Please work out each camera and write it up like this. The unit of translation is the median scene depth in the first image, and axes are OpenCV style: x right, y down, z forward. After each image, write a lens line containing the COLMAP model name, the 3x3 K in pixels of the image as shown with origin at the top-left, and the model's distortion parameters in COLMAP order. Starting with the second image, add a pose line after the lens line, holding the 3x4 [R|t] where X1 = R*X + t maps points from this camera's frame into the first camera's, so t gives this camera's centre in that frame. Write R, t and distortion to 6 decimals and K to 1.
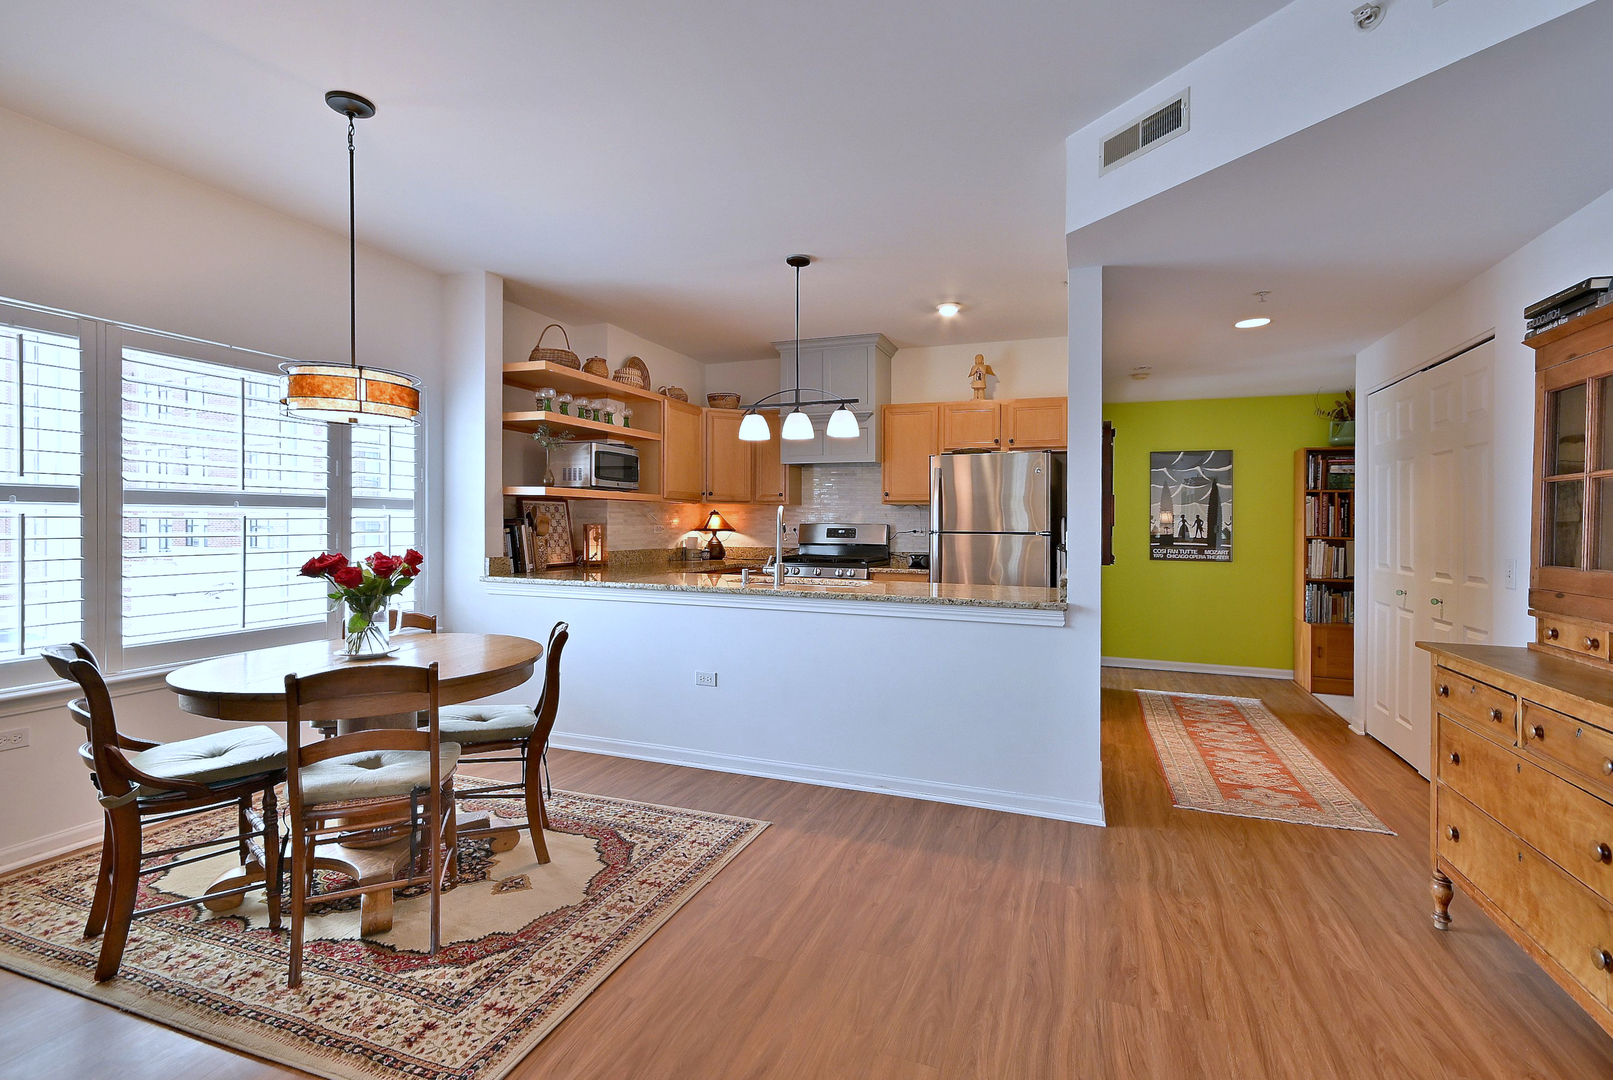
lens RADIAL K [[739.0, 0, 814.8], [0, 739.0, 500.9], [0, 0, 1]] dist [0.017157, 0.000141]
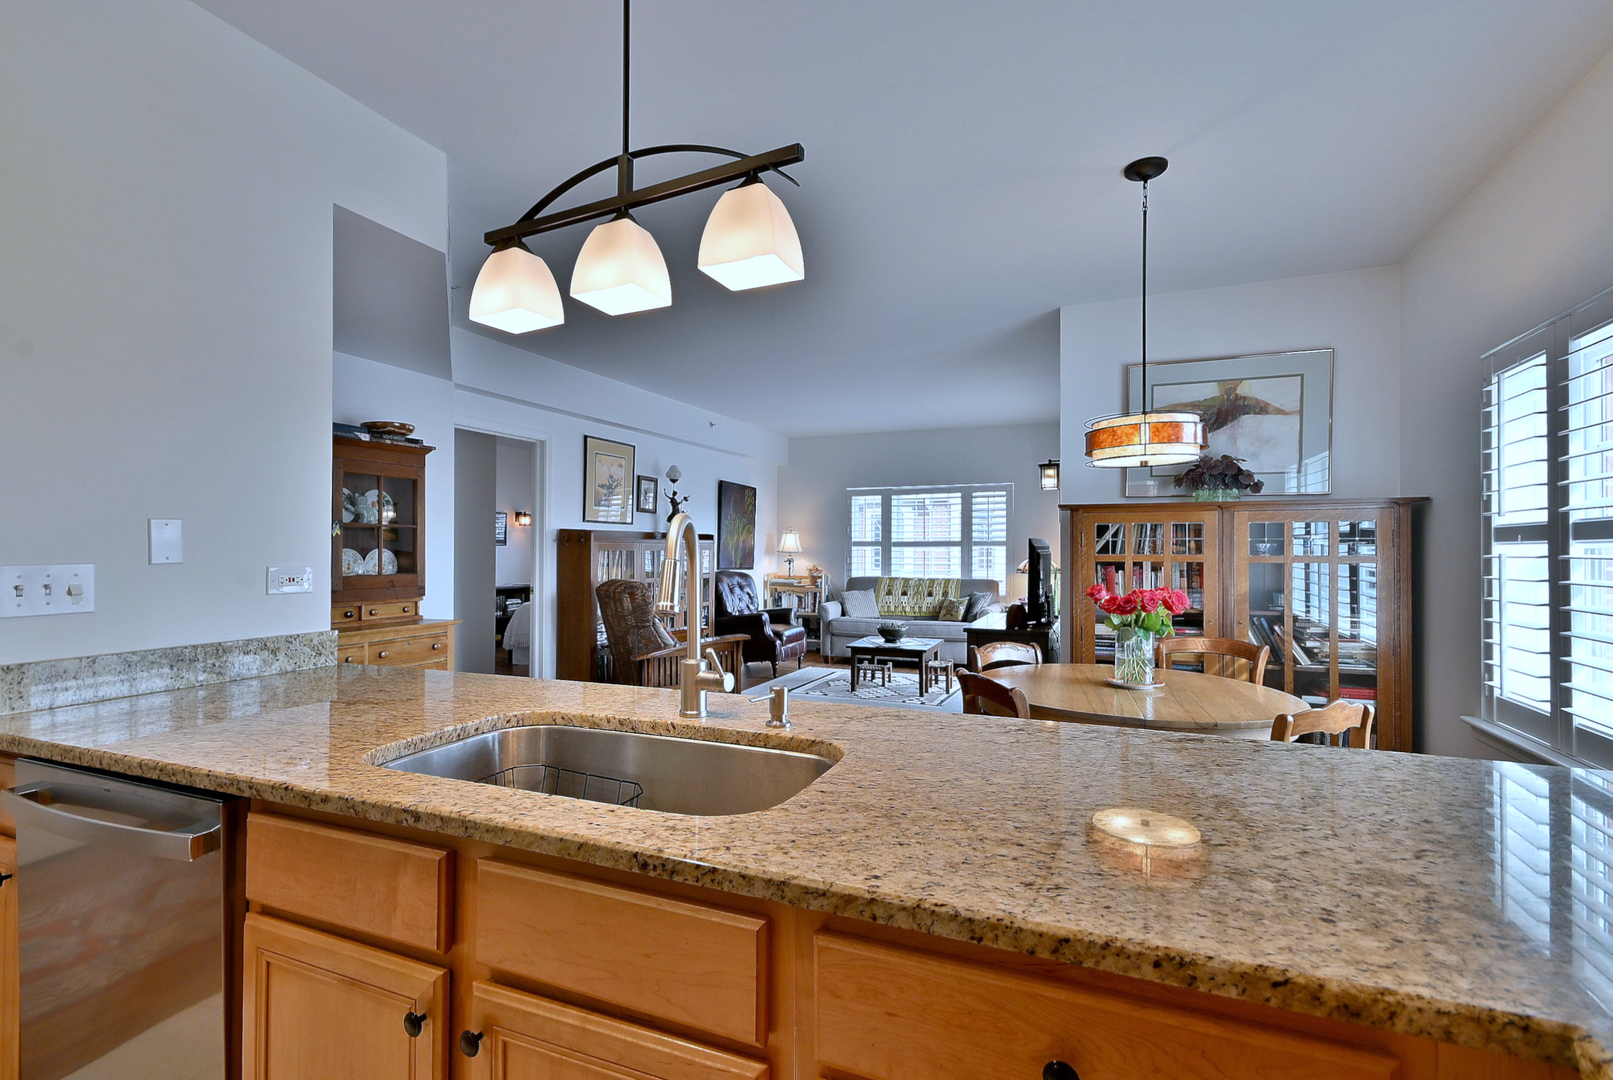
lens RADIAL K [[726.1, 0, 806.5], [0, 726.1, 540.0], [0, 0, 1]] dist [0.001078, 0.000582]
pose [[-0.999210, -0.011783, 0.037965, -0.097760], [-0.013449, 0.998944, -0.043940, 0.031454], [-0.037407, -0.044416, -0.998313, 1.166747]]
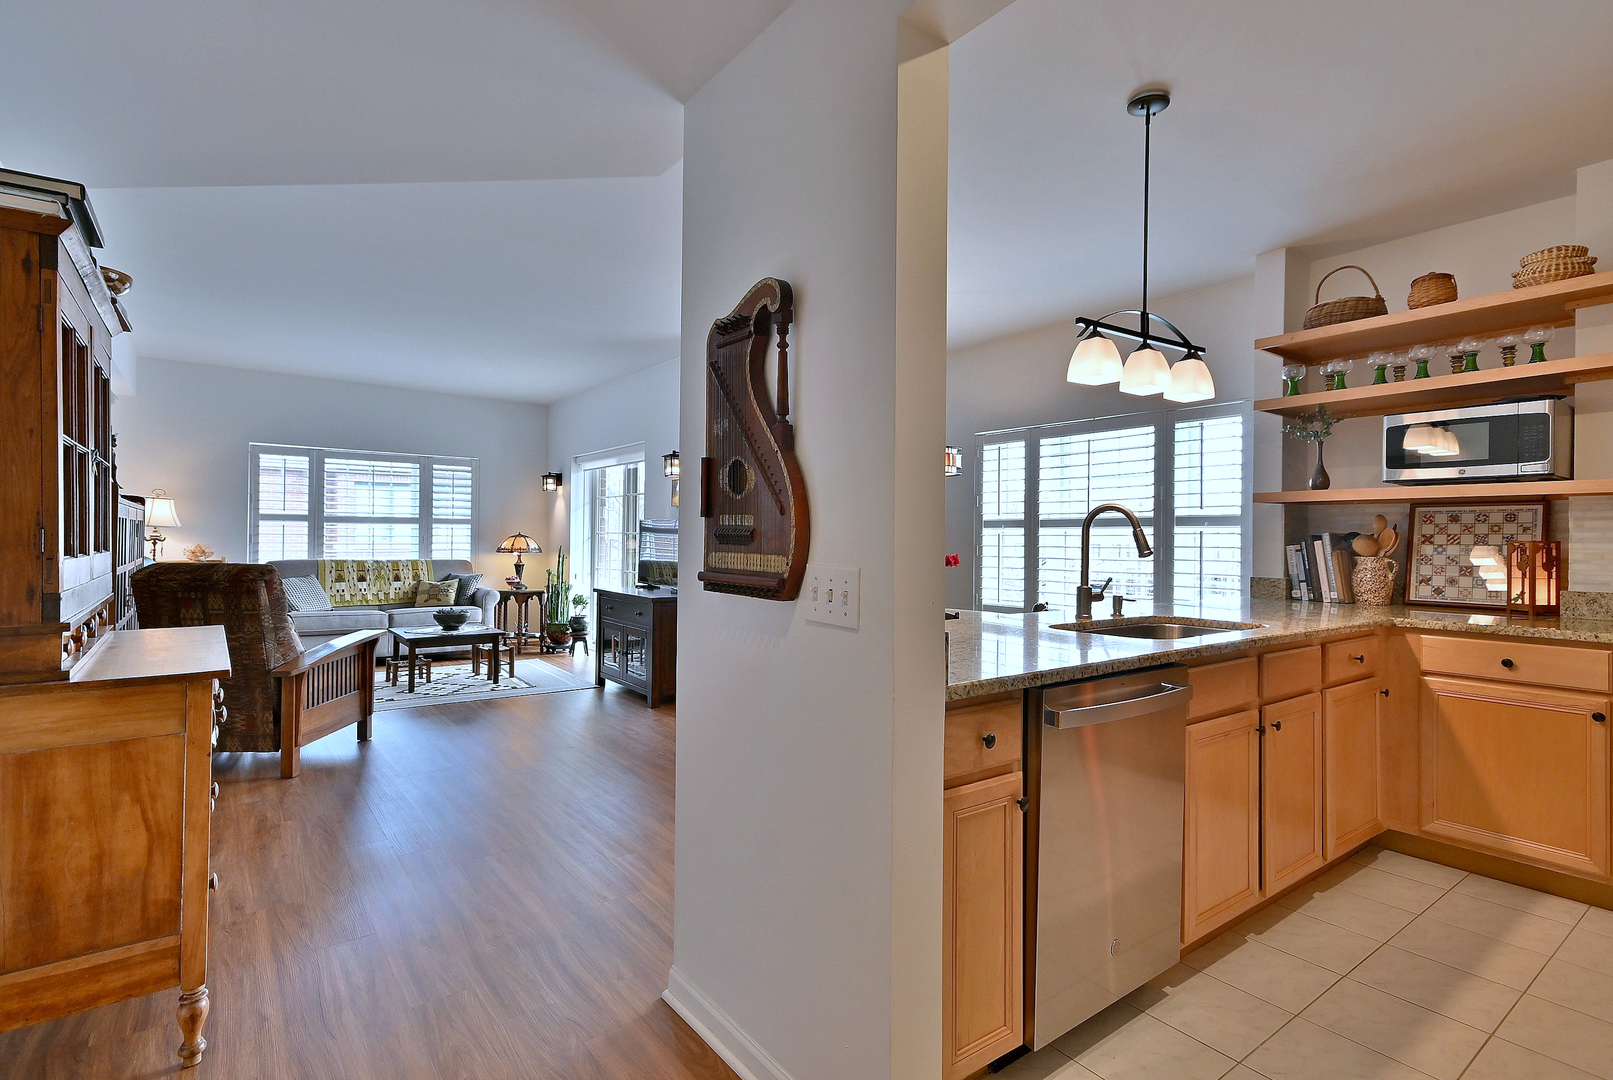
lens RADIAL K [[777.2, 0, 806.5], [0, 777.2, 540.0], [0, 0, 1]] dist [0.013200, -0.000102]
pose [[-0.537106, -0.014446, -0.843391, 0.600869], [0.008630, 0.999707, -0.022620, 0.045842], [0.843470, -0.019428, -0.536824, 0.990677]]
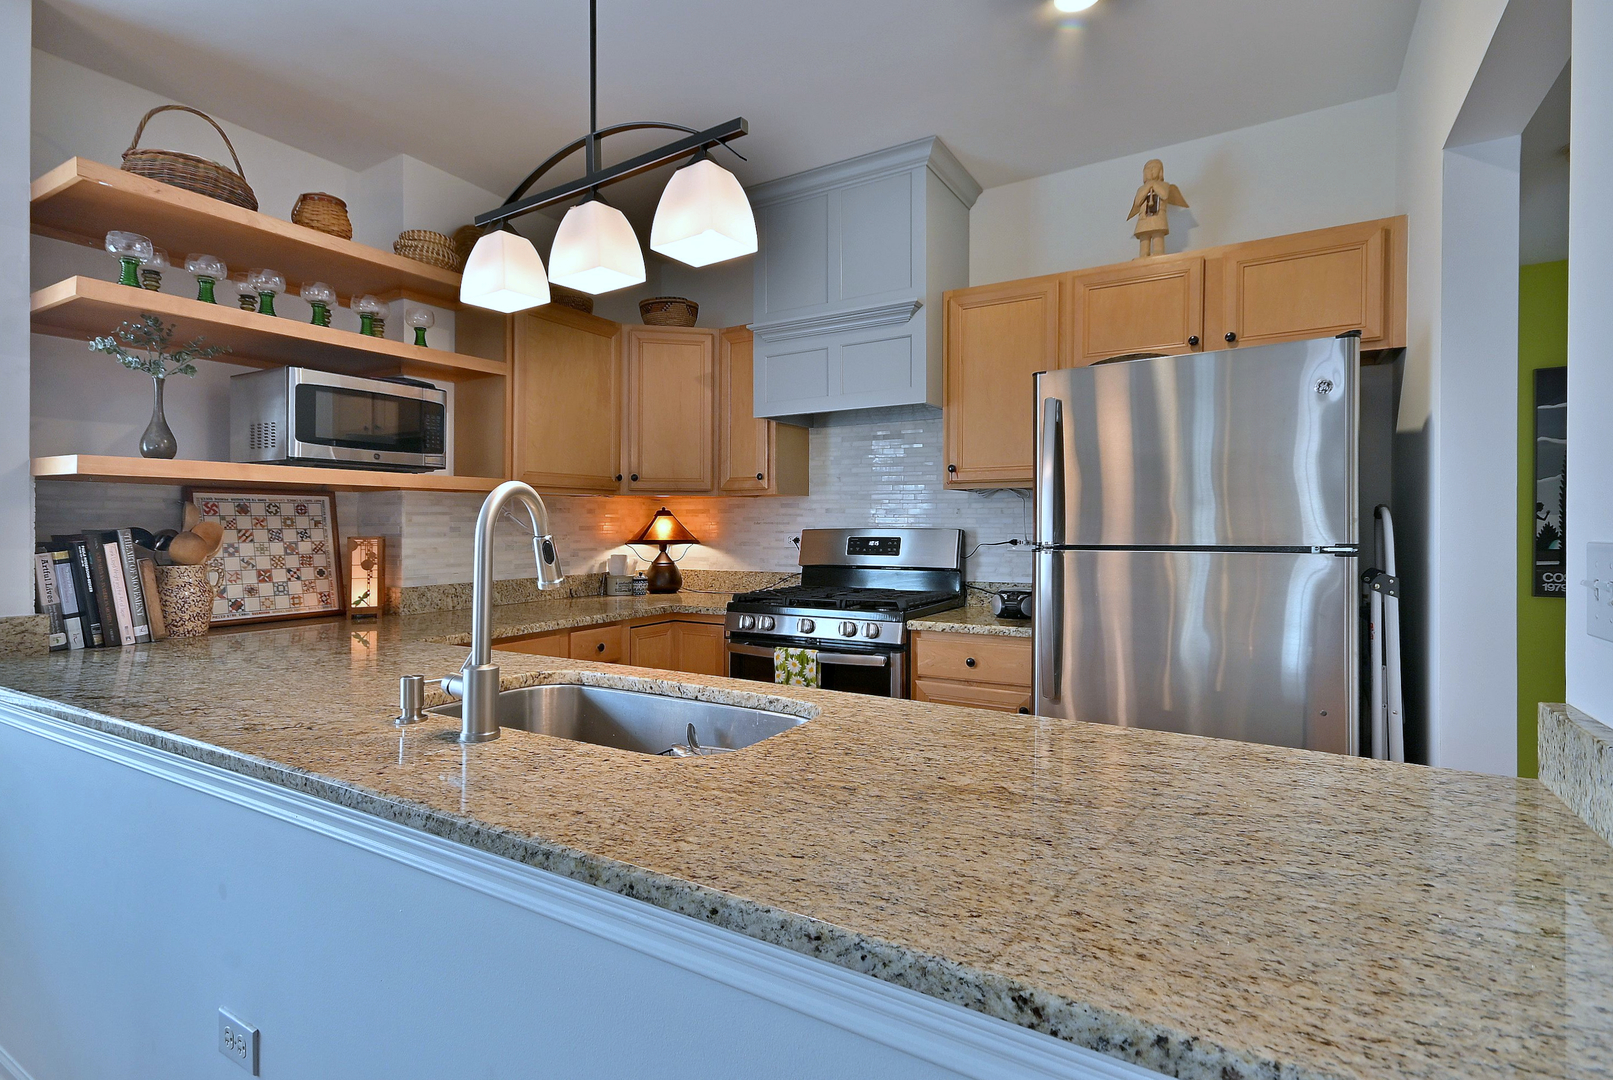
lens RADIAL K [[777.2, 0, 806.5], [0, 777.2, 540.0], [0, 0, 1]] dist [0.013200, -0.000102]
pose [[0.983447, -0.010713, -0.180877, 0.121952], [0.019527, 0.998703, 0.047015, 0.016059], [0.180138, -0.049769, 0.982381, 0.598838]]
